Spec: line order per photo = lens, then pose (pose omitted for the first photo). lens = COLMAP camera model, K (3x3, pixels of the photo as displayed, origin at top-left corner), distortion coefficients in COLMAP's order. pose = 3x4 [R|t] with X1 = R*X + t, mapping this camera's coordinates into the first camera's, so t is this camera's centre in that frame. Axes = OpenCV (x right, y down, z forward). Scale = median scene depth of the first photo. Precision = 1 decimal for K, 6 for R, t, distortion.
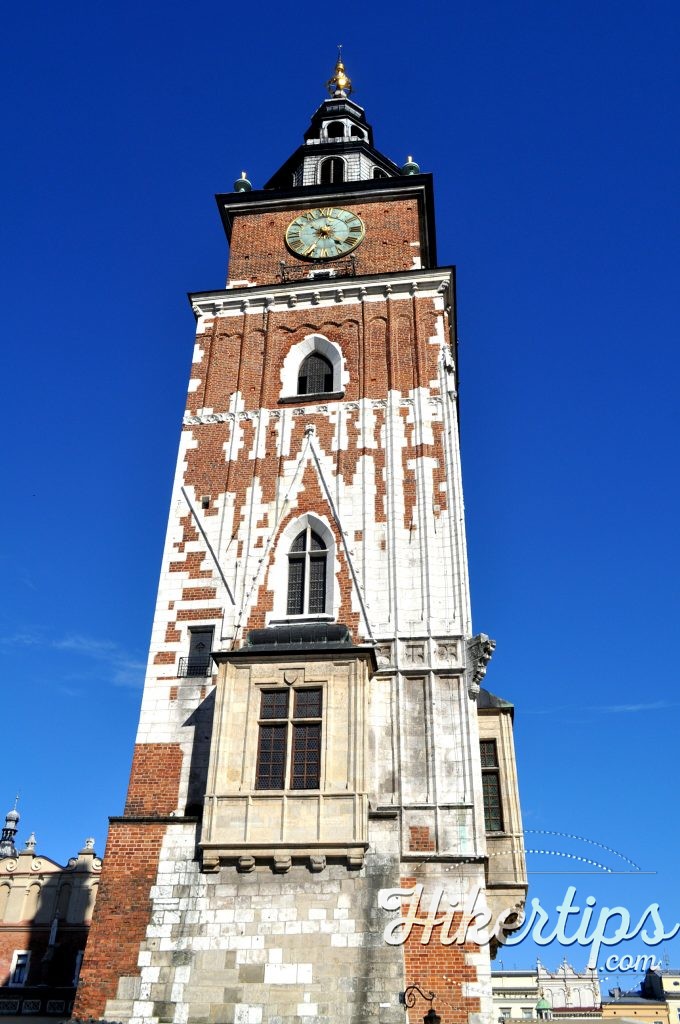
lens RADIAL K [[903.8, 0, 338.5], [0, 903.8, 513.3], [0, 0, 1]] dist [-0.029484, 0.012524]
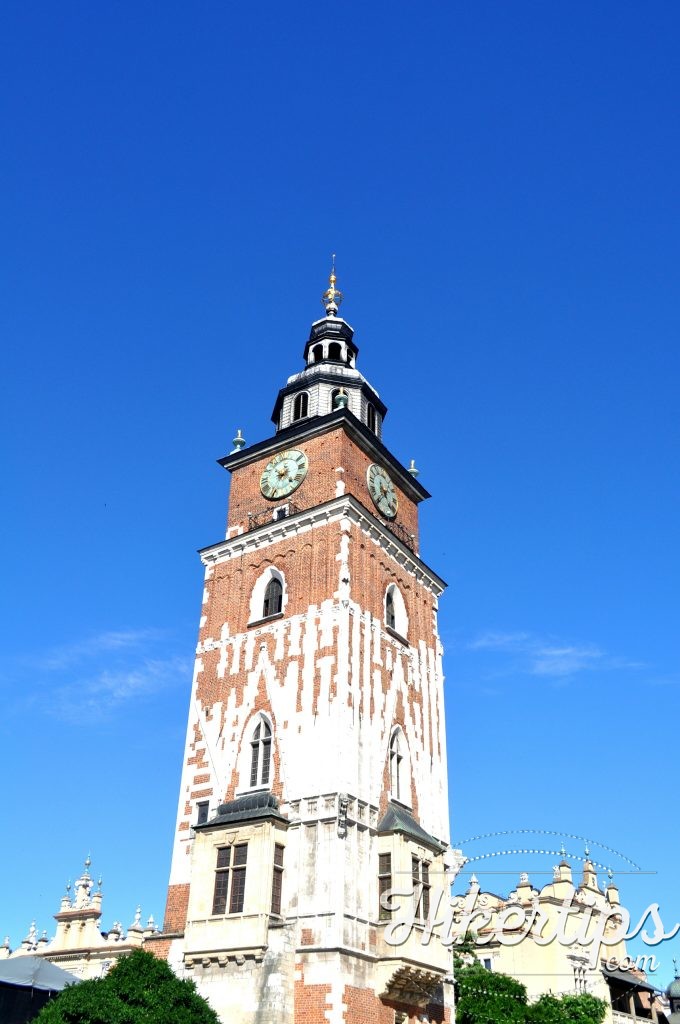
lens RADIAL K [[903.8, 0, 342.6], [0, 903.8, 511.6], [0, 0, 1]] dist [-0.029484, 0.012524]
pose [[0.900612, -0.245774, -0.358460, 0.712999], [0.244172, 0.968415, -0.050512, -0.213342], [0.359553, -0.042035, 0.932177, -0.334072]]
